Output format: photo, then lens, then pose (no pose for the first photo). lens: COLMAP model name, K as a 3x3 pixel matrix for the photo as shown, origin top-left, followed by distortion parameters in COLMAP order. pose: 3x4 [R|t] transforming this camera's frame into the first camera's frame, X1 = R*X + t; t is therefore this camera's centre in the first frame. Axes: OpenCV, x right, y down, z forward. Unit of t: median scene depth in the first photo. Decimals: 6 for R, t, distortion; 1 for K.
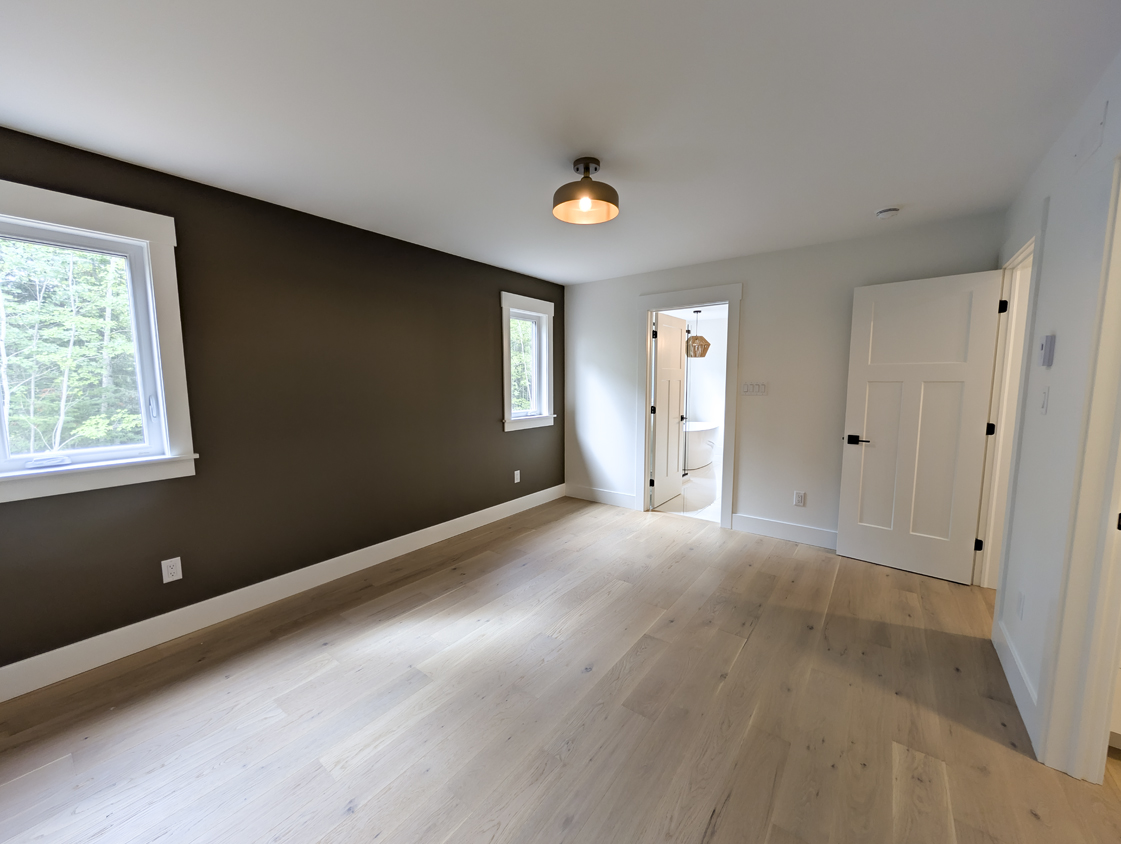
lens RADIAL K [[439.4, 0, 551.9], [0, 439.4, 424.3], [0, 0, 1]] dist [-0.000894, -0.000128]
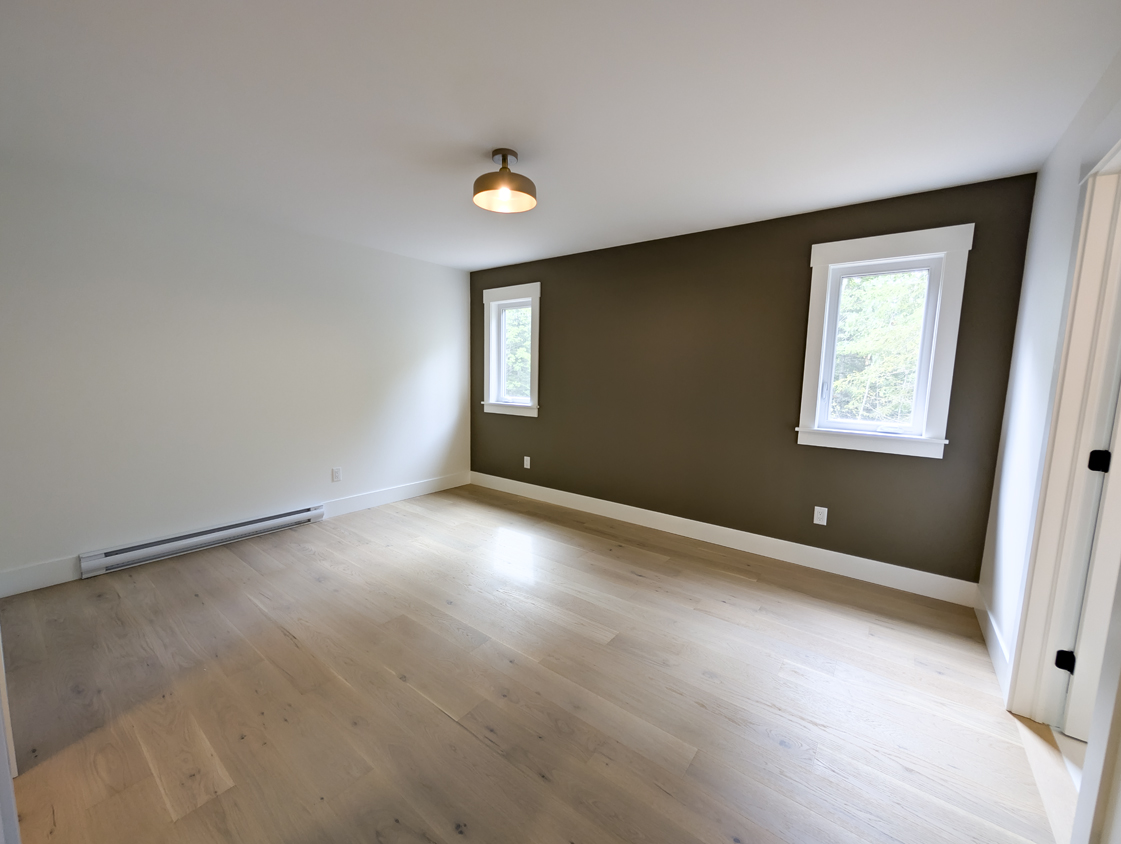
lens RADIAL K [[439.4, 0, 551.9], [0, 439.4, 424.3], [0, 0, 1]] dist [-0.000894, -0.000128]
pose [[-0.007215, 0.121991, -0.992505, 1.031601], [-0.125091, 0.984624, 0.121932, -0.089145], [0.992119, 0.125033, 0.008156, 1.024441]]
